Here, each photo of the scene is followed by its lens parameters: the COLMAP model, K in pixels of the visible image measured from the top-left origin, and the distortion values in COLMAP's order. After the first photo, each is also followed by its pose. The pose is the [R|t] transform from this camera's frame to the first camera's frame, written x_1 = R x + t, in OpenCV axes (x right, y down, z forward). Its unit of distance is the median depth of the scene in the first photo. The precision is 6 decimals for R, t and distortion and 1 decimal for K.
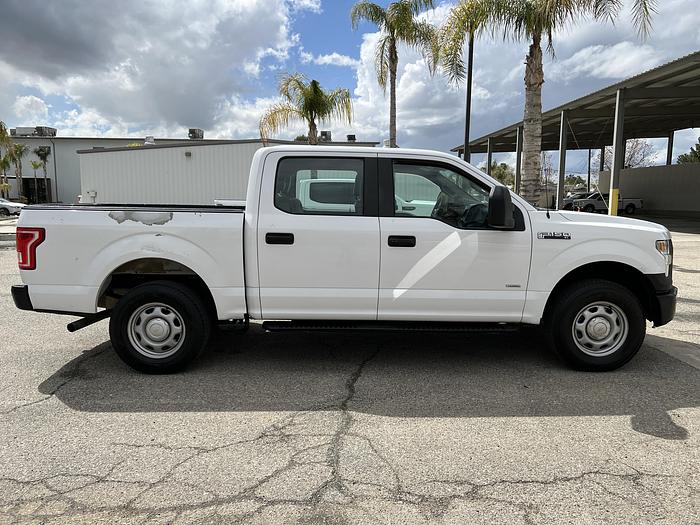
lens RADIAL K [[527.4, 0, 355.1], [0, 527.4, 257.8], [0, 0, 1]] dist [0.049264, -0.054338]
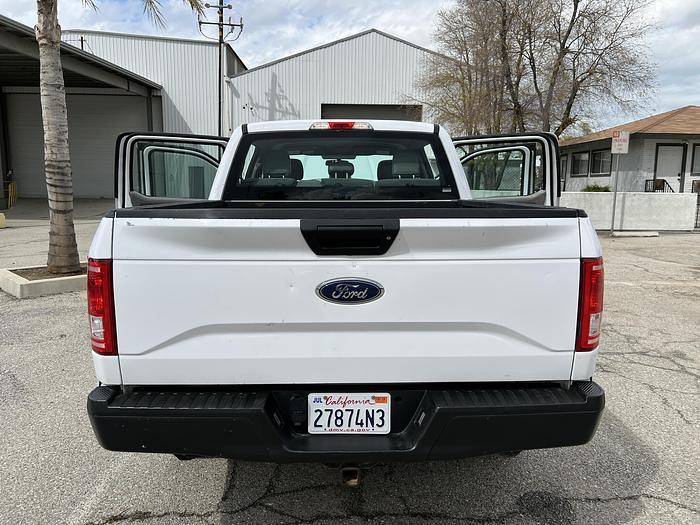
lens RADIAL K [[527.4, 0, 349.2], [0, 527.4, 261.0], [0, 0, 1]] dist [0.049264, -0.054338]
pose [[-0.009038, -0.151590, 0.988402, -1.060742], [0.113880, 0.981856, 0.151627, -0.144811], [-0.993453, 0.113929, 0.008389, 1.196638]]
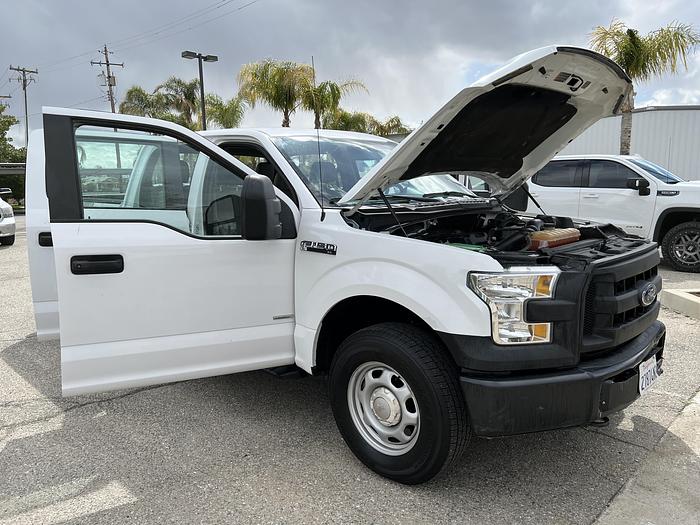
lens RADIAL K [[527.4, 0, 348.4], [0, 527.4, 263.9], [0, 0, 1]] dist [0.049264, -0.054338]
pose [[0.706144, 0.093730, -0.701837, 0.857454], [-0.062038, 0.995578, 0.070541, -0.069294], [0.705345, -0.006271, 0.708836, 0.565476]]
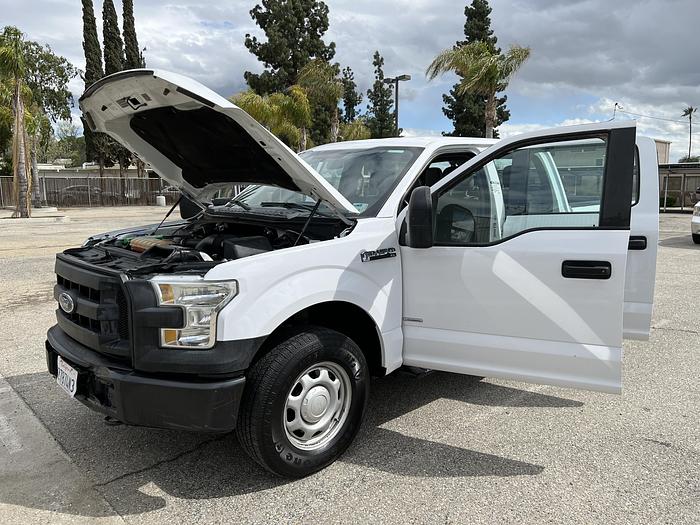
lens RADIAL K [[527.4, 0, 350.8], [0, 527.4, 263.2], [0, 0, 1]] dist [0.049264, -0.054338]
pose [[-0.737728, 0.096632, -0.668147, 0.848697], [-0.081897, 0.969583, 0.230653, -0.235923], [0.670112, 0.224879, -0.707375, 1.907812]]
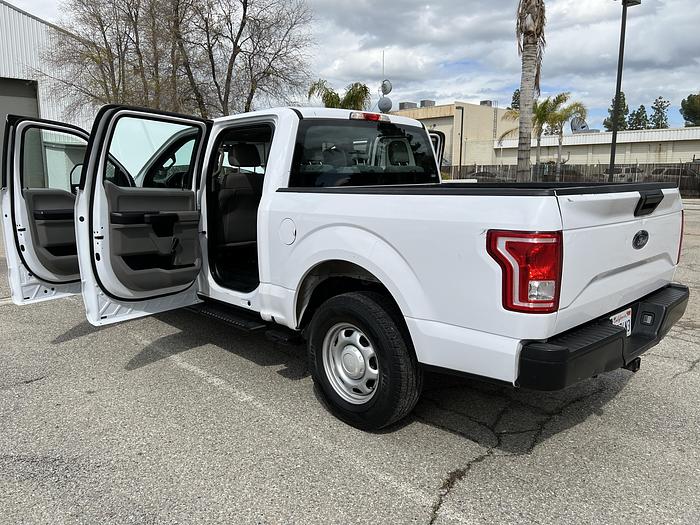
lens RADIAL K [[527.4, 0, 350.4], [0, 527.4, 261.8], [0, 0, 1]] dist [0.049264, -0.054338]
pose [[-0.676676, -0.126293, 0.725368, -0.875872], [0.083230, 0.965744, 0.245787, -0.215240], [-0.731561, 0.226690, -0.642985, 1.864166]]
